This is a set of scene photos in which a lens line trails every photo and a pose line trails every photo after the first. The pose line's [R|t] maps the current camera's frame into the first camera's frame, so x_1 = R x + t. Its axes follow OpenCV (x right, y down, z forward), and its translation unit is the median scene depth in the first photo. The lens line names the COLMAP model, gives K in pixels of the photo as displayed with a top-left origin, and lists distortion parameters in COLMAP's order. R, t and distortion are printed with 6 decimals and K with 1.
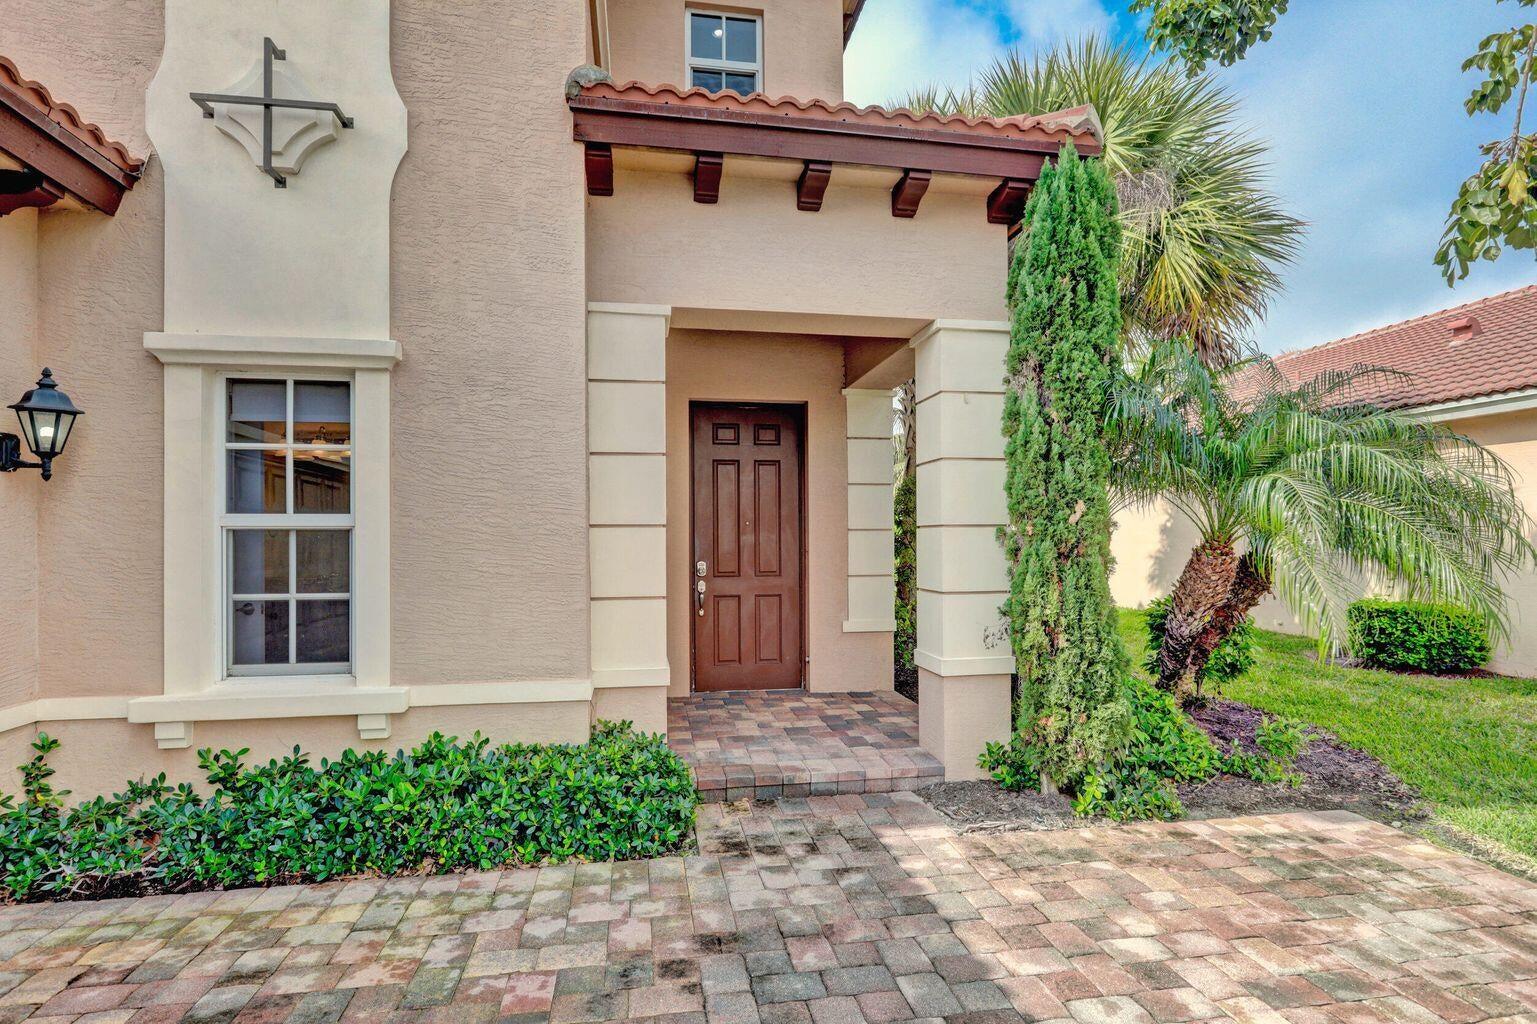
lens RADIAL K [[769.7, 0, 764.0], [0, 769.7, 538.9], [0, 0, 1]] dist [-0.001807, 0.000879]
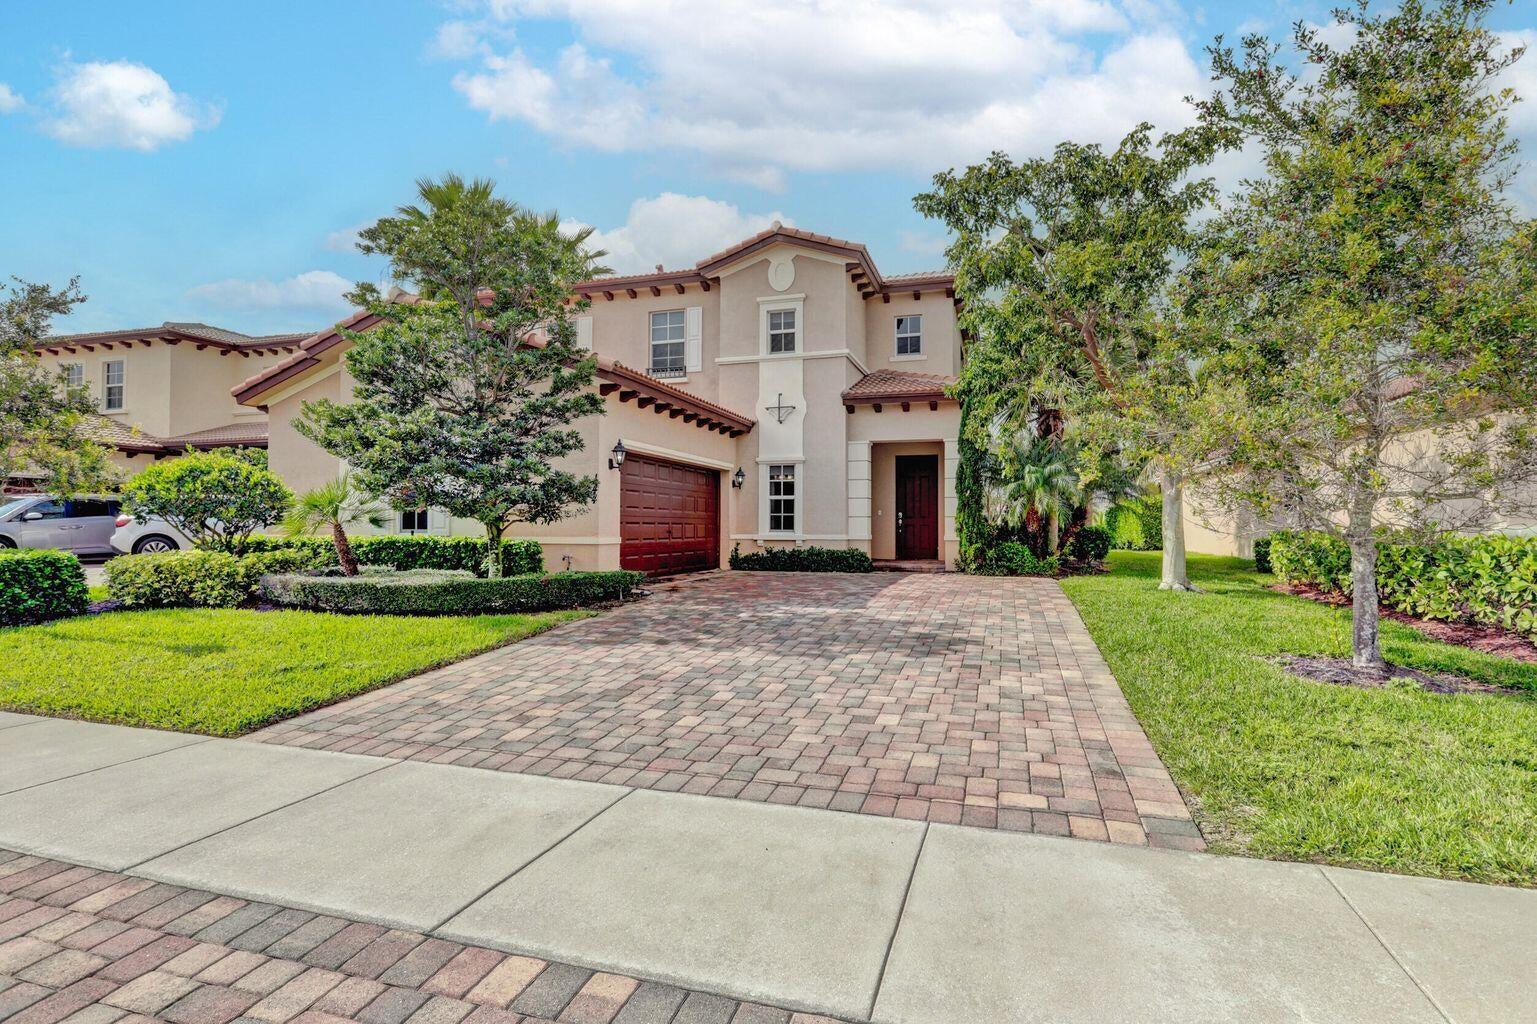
lens RADIAL K [[769.7, 0, 767.3], [0, 769.7, 515.2], [0, 0, 1]] dist [-0.001807, 0.000879]
pose [[0.900138, 0.001931, -0.435601, 1.247487], [-0.006306, 0.999943, -0.008599, 0.118017], [0.435559, 0.010487, 0.900099, -3.042313]]
